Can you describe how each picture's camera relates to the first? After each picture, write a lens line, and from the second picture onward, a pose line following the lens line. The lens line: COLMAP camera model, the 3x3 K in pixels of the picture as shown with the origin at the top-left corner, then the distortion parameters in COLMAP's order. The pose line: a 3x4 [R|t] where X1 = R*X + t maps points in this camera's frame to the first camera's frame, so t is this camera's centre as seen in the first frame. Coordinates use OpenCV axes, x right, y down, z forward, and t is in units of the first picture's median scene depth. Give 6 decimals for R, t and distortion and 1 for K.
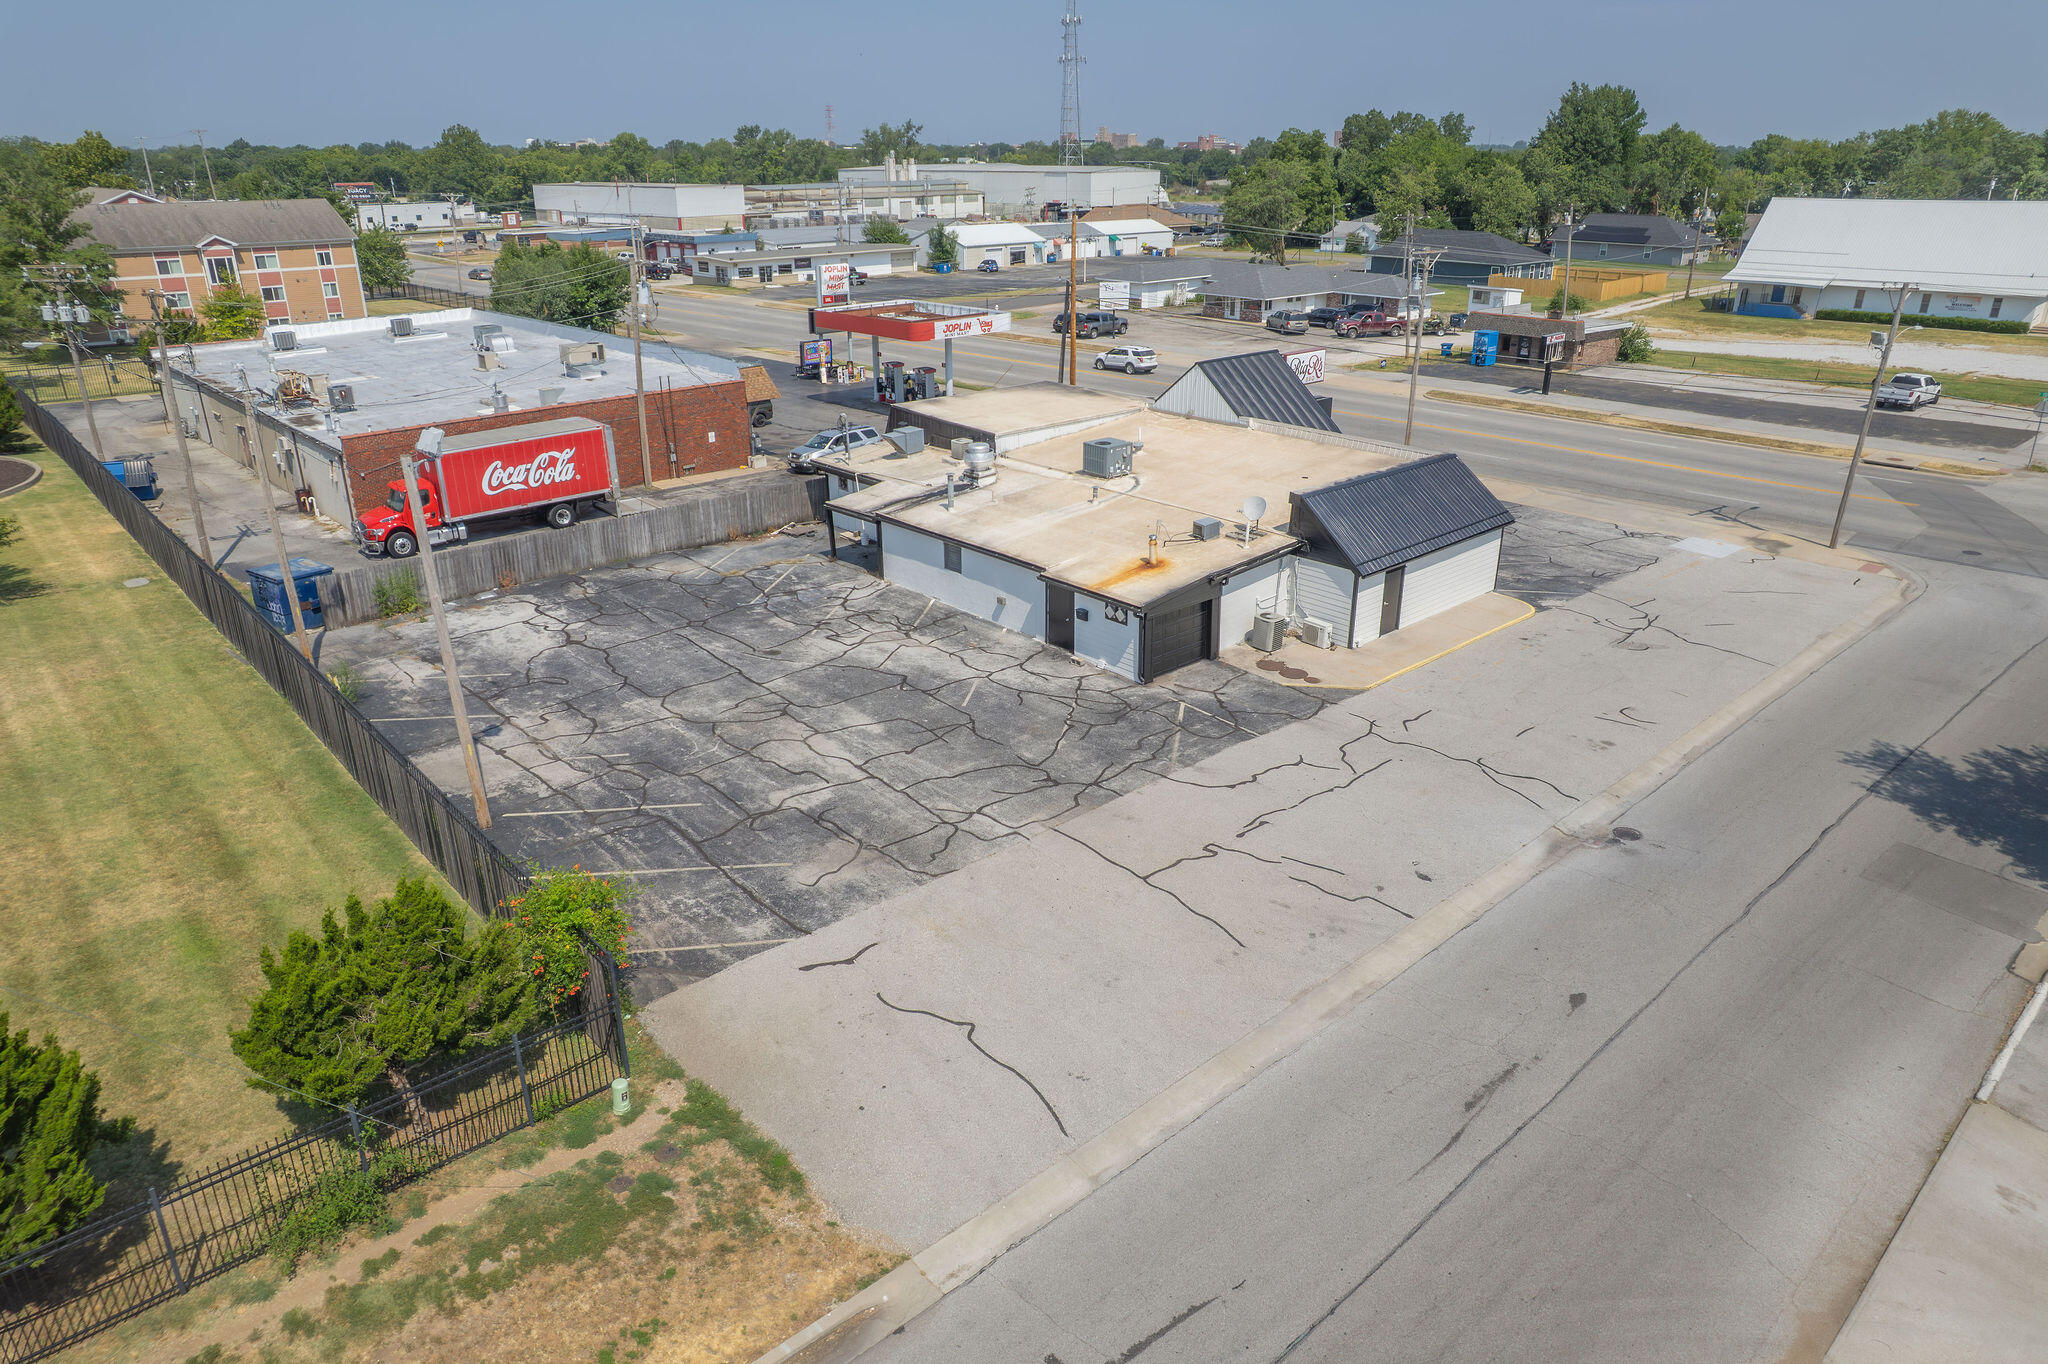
lens RADIAL K [[1313.5, 0, 1017.9], [0, 1313.5, 675.8], [0, 0, 1]] dist [-0.072438, 0.056889]
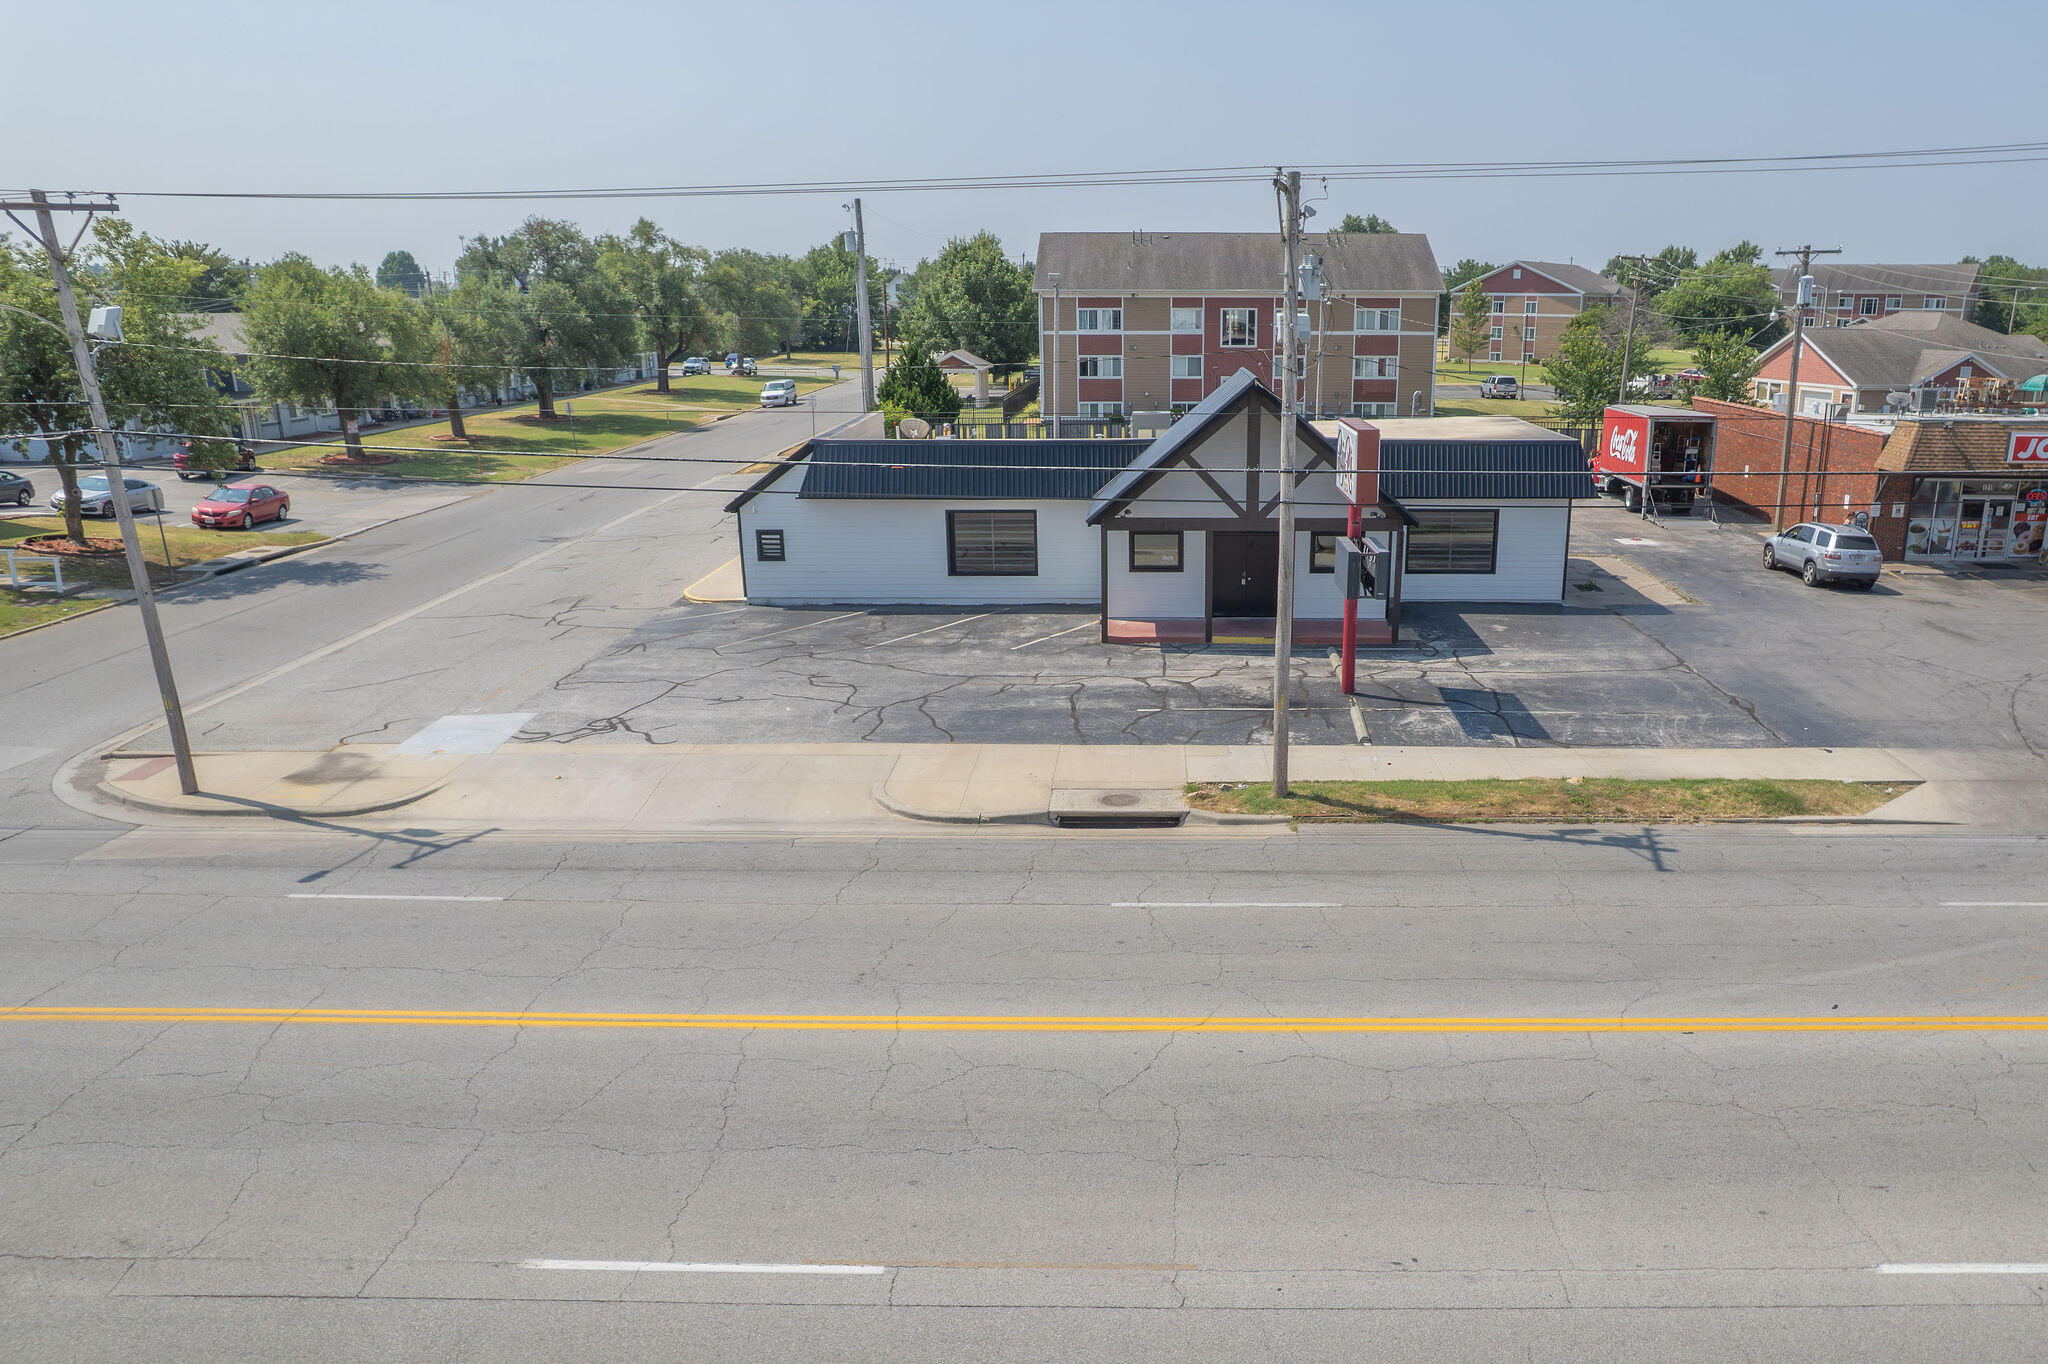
lens RADIAL K [[1518.0, 0, 1160.3], [0, 1518.0, 772.9], [0, 0, 1]] dist [-0.047418, 0.003425]
pose [[-0.673427, 0.226617, -0.703662, 1.049009], [-0.275776, 0.806132, 0.523545, -0.646031], [0.685889, 0.546623, -0.480375, 2.018518]]
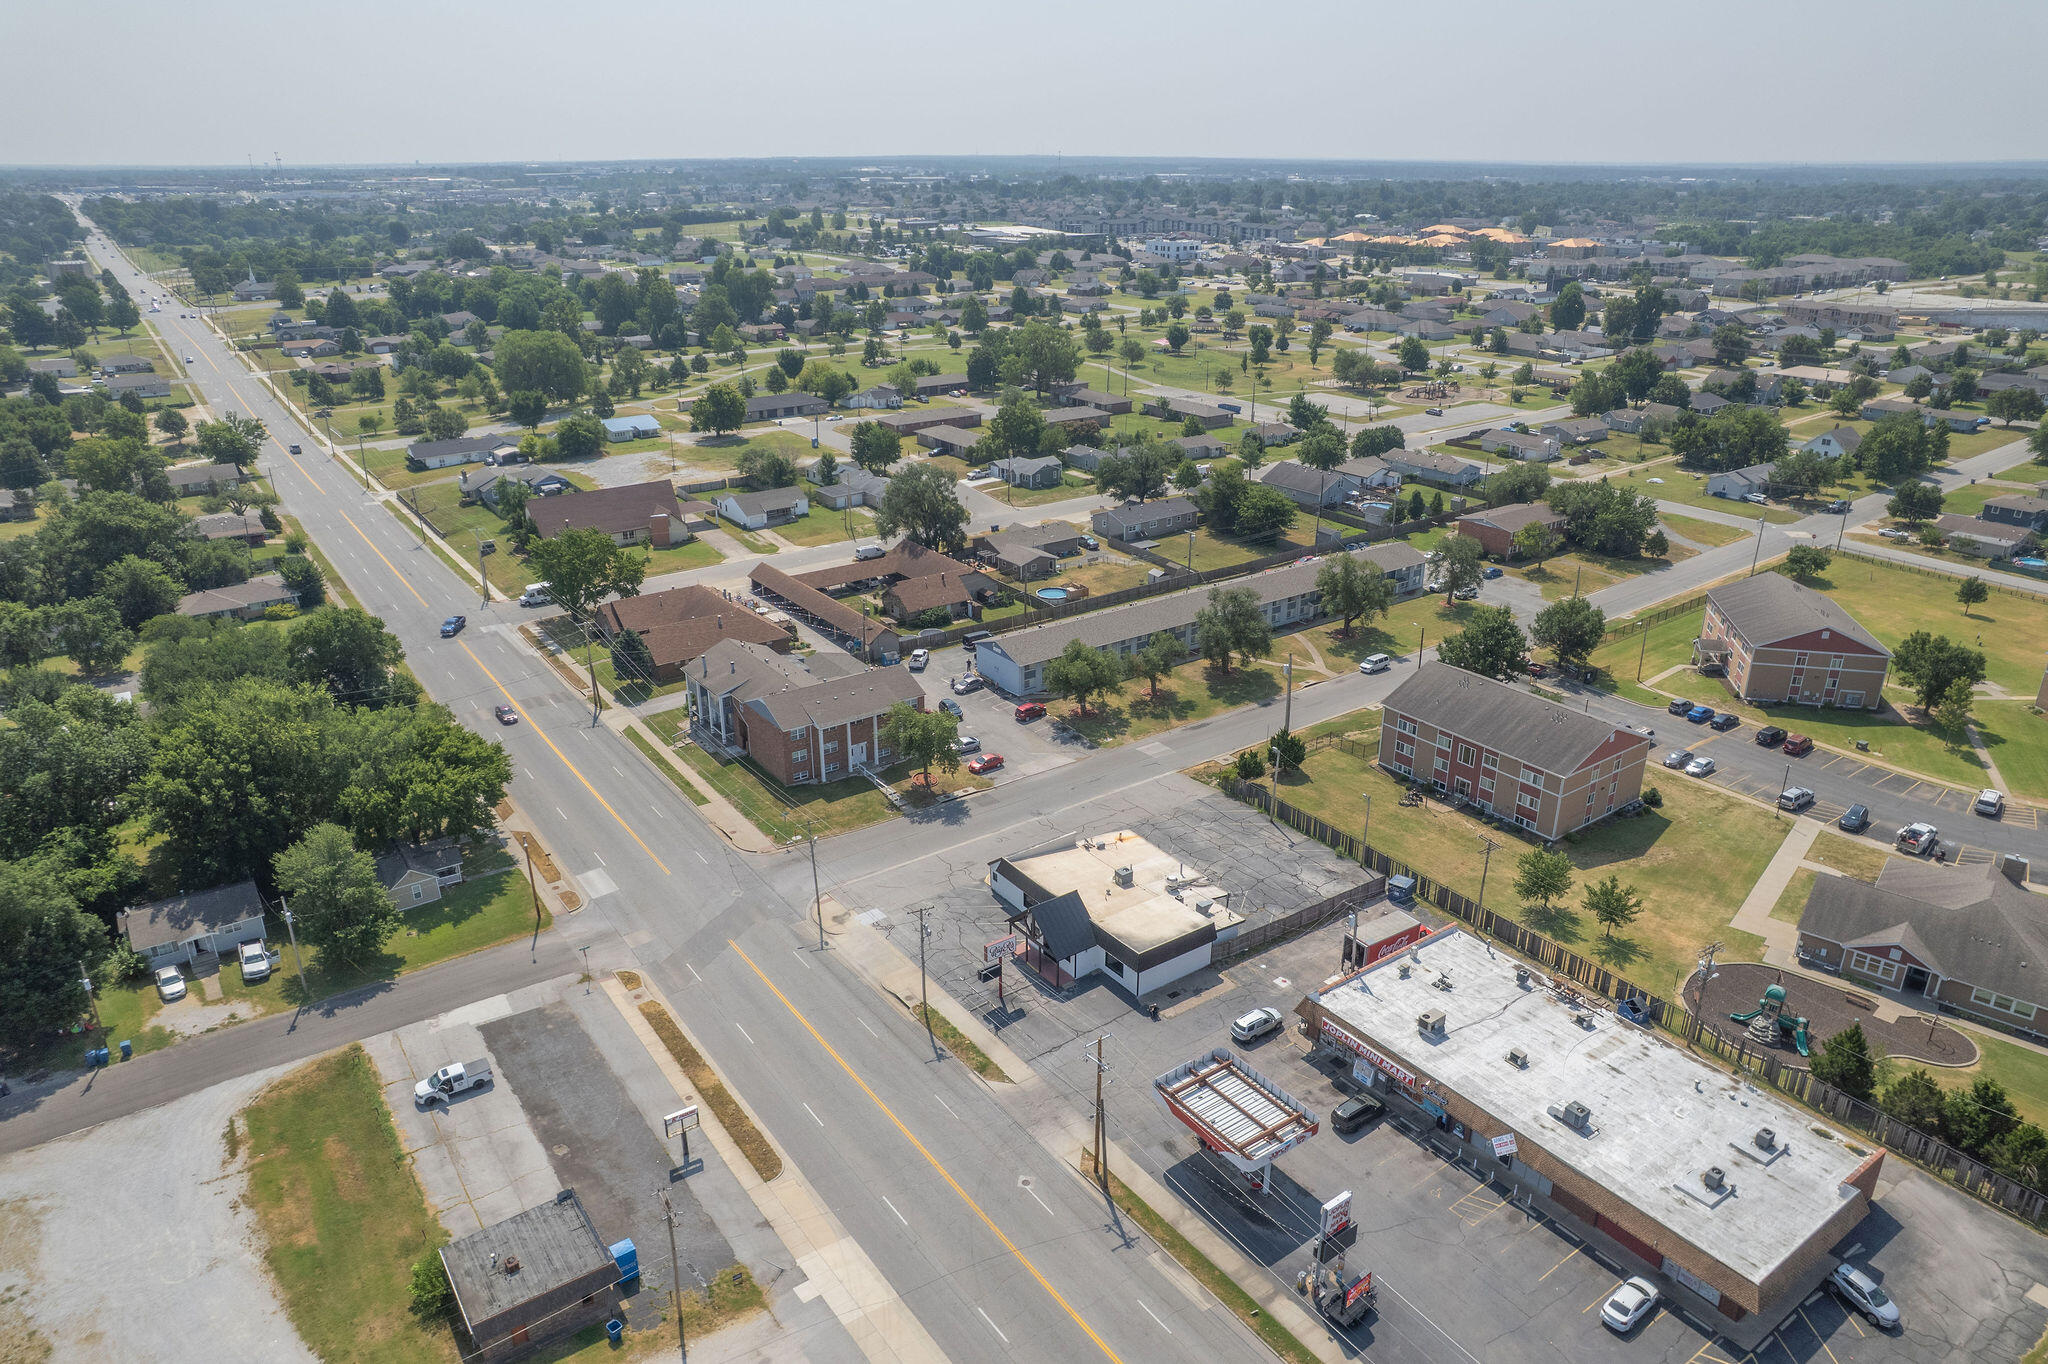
lens RADIAL K [[1313.5, 0, 1017.9], [0, 1313.5, 675.8], [0, 0, 1]] dist [-0.072438, 0.056889]
pose [[-0.992537, -0.038596, 0.115672, -0.013122], [0.051562, 0.726781, 0.684932, -2.858612], [-0.110504, 0.685784, -0.719367, 3.305982]]
